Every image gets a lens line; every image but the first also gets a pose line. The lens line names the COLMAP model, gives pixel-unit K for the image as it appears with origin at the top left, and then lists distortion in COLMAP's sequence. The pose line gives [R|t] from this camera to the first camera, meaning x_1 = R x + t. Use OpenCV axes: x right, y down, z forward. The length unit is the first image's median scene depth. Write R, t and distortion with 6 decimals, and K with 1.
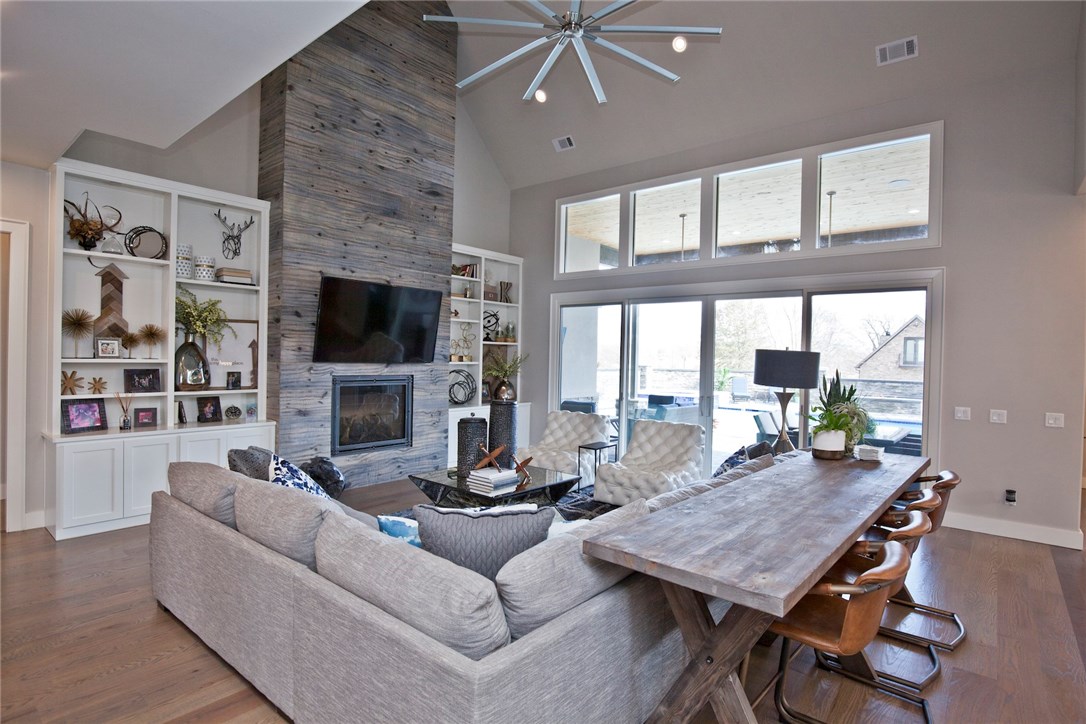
lens RADIAL K [[546.1, 0, 543.0], [0, 546.1, 362.0], [0, 0, 1]] dist [-0.004641, -0.000844]
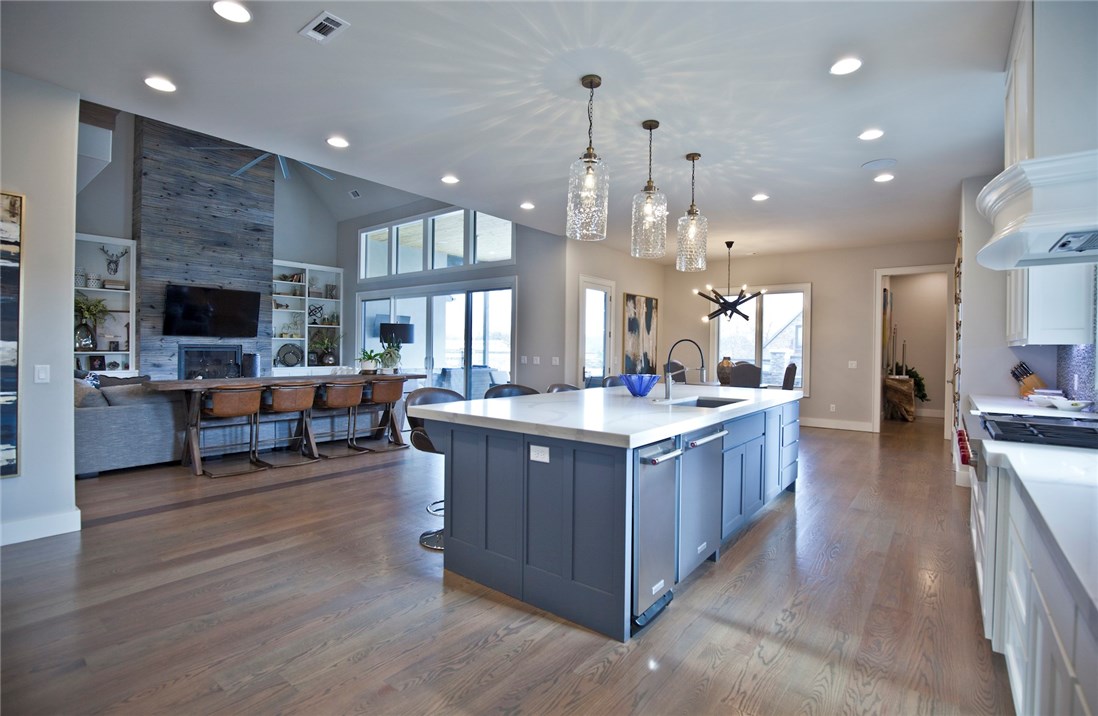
lens RADIAL K [[524.2, 0, 549.5], [0, 524.2, 352.7], [0, 0, 1]] dist [0.000831, 0.000129]
pose [[0.999933, -0.009739, -0.006180, 0.726042], [0.009704, 0.999937, -0.005590, 0.069129], [0.006234, 0.005529, 0.999965, -0.567205]]
